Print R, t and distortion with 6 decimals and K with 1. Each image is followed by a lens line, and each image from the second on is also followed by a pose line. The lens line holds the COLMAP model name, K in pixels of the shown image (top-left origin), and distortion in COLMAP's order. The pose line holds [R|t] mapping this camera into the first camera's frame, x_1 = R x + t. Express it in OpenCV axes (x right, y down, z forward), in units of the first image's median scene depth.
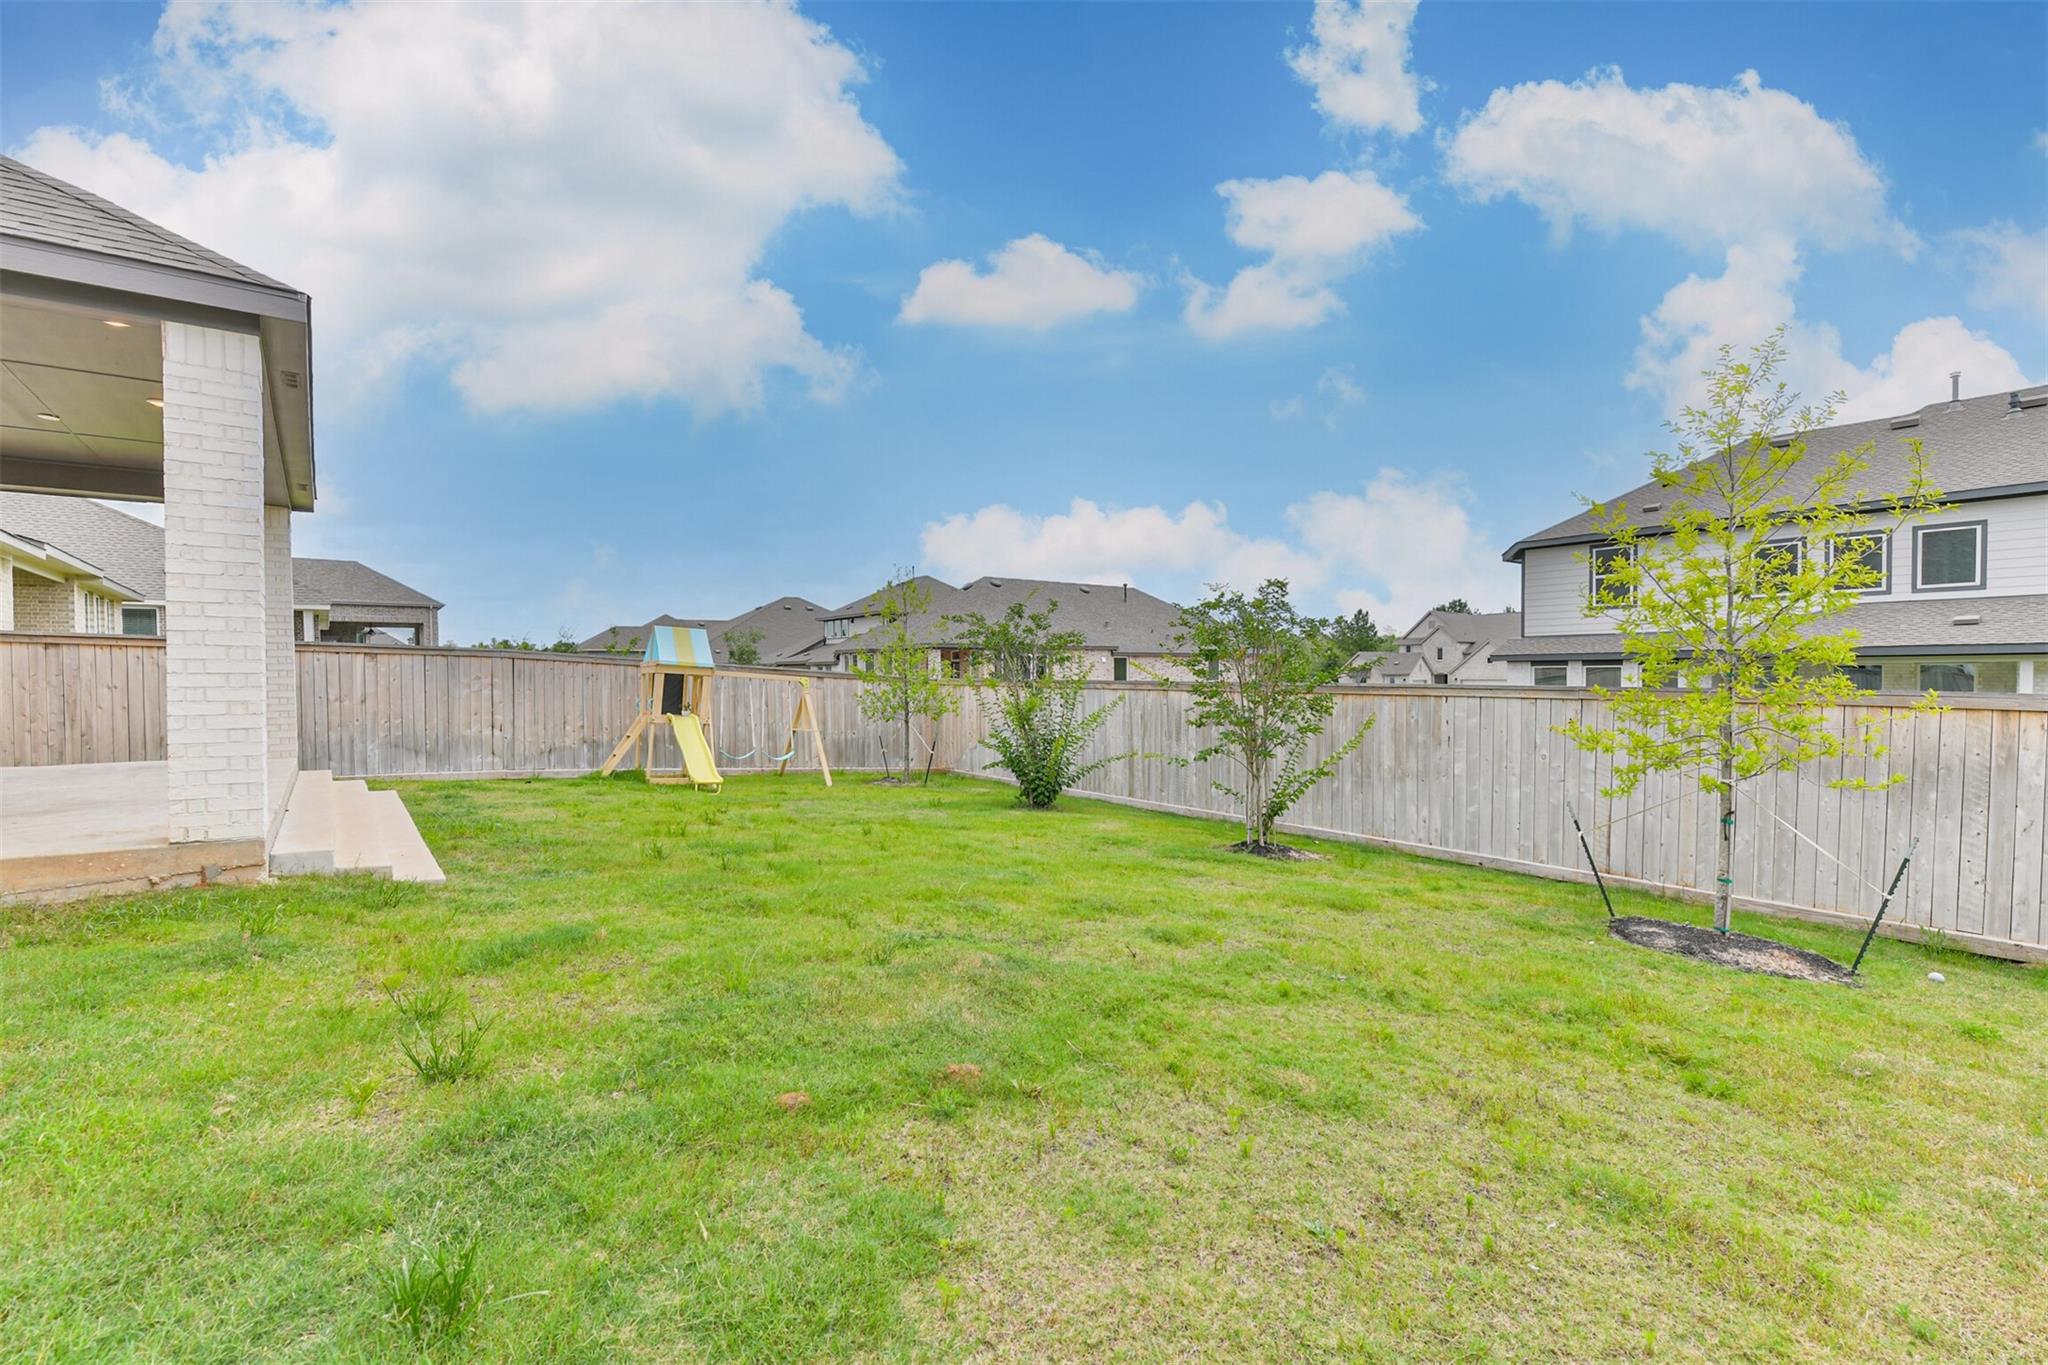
lens RADIAL K [[895.6, 0, 1019.3], [0, 895.6, 692.3], [0, 0, 1]] dist [0.002682, 0.000133]
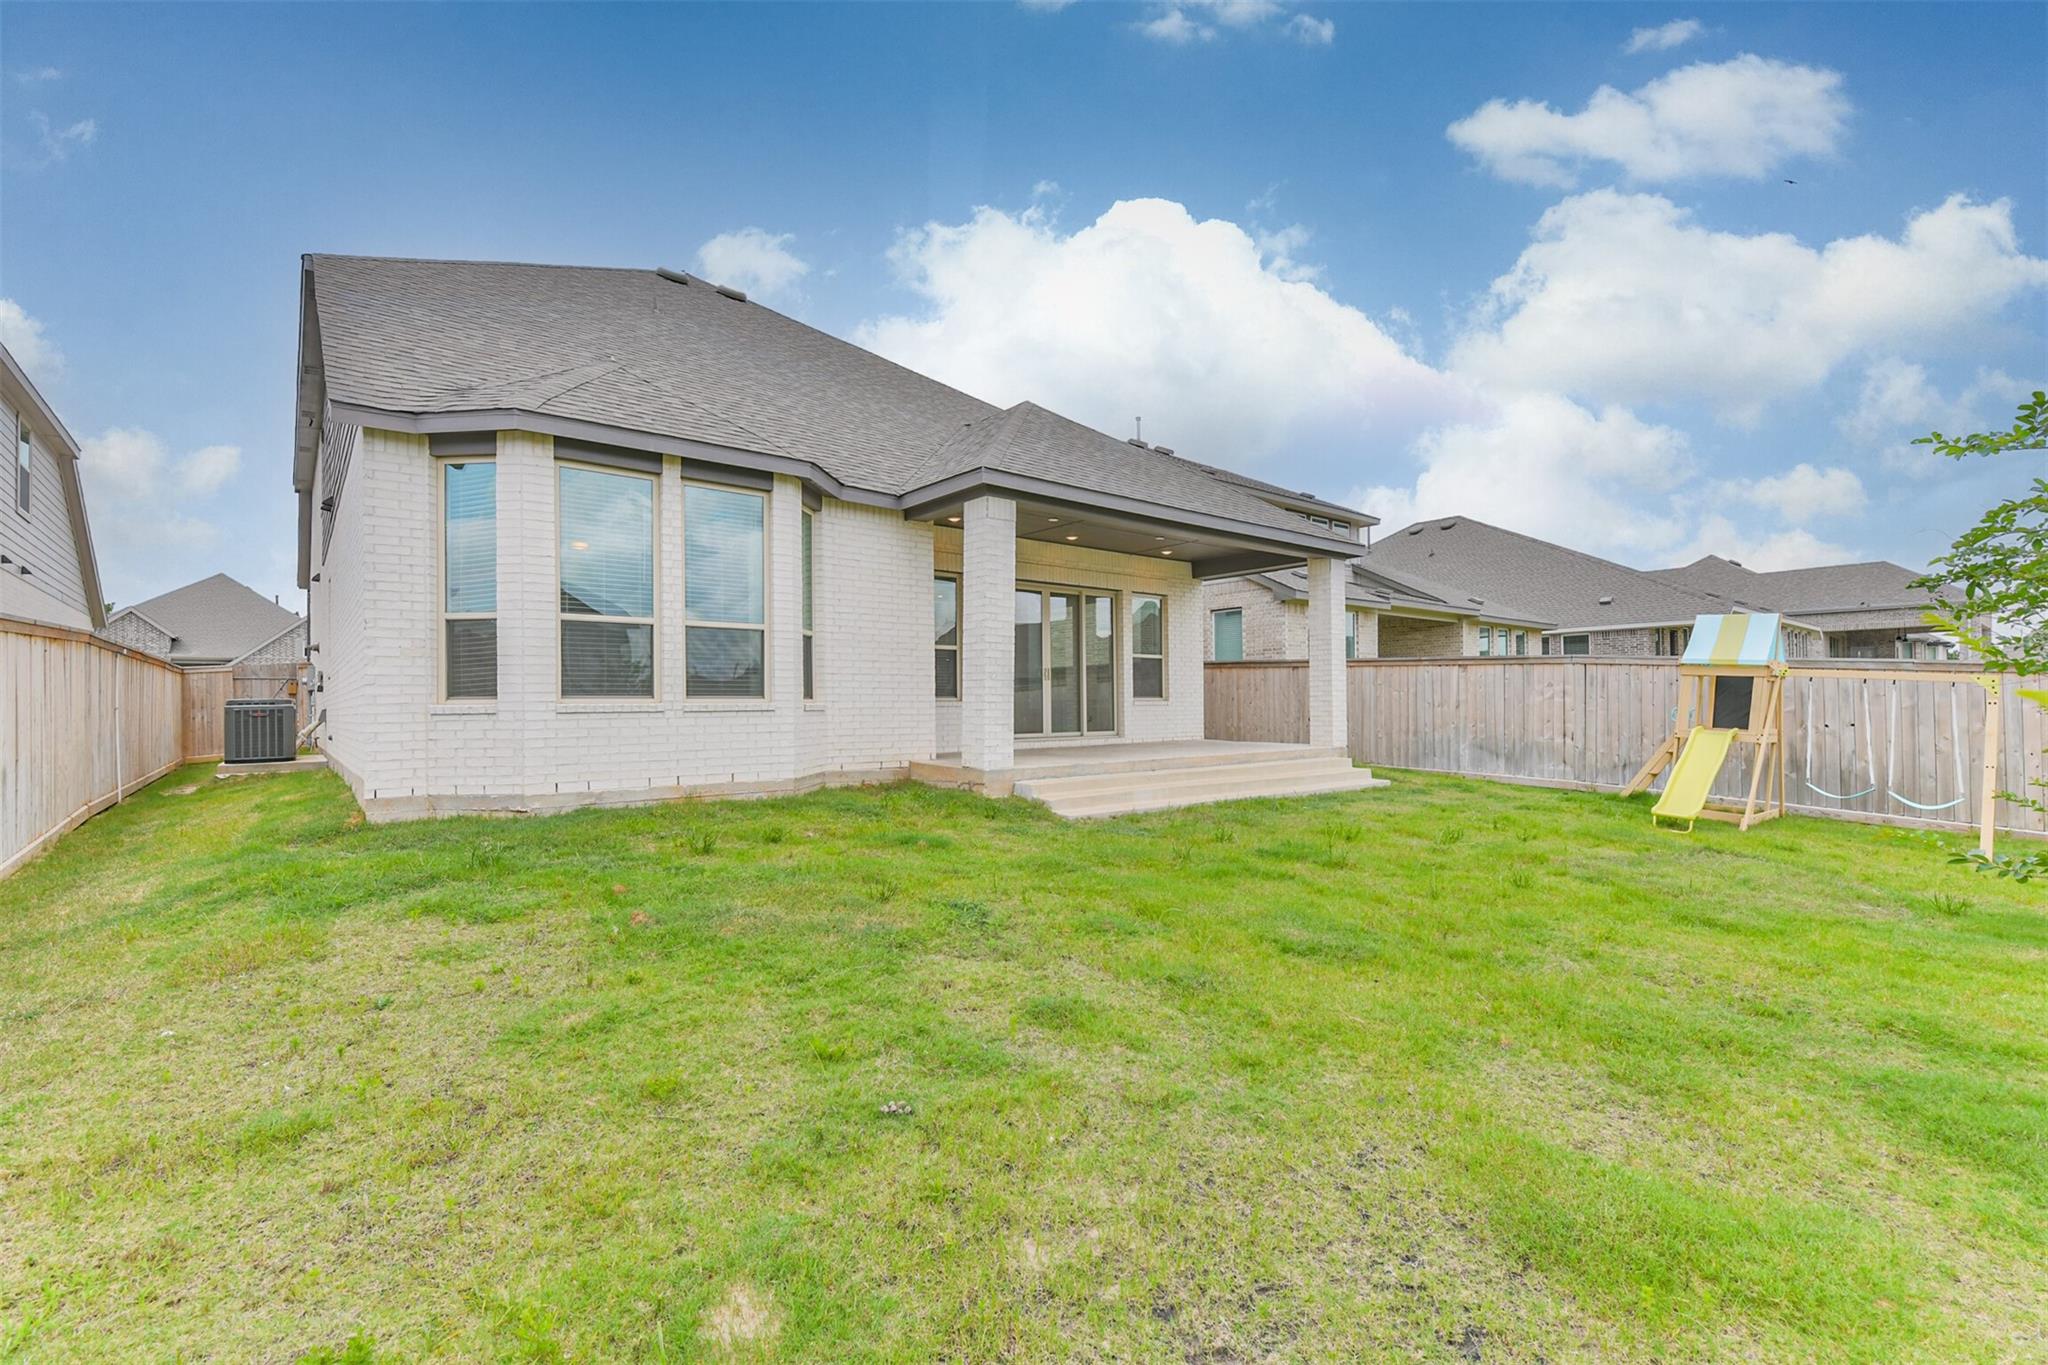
lens RADIAL K [[895.6, 0, 1021.0], [0, 895.6, 689.7], [0, 0, 1]] dist [0.002682, 0.000133]
pose [[0.040024, -0.009337, -0.999155, 0.366631], [-0.010958, 0.999892, -0.009782, 0.005501], [0.999139, 0.011340, 0.039918, 0.379257]]
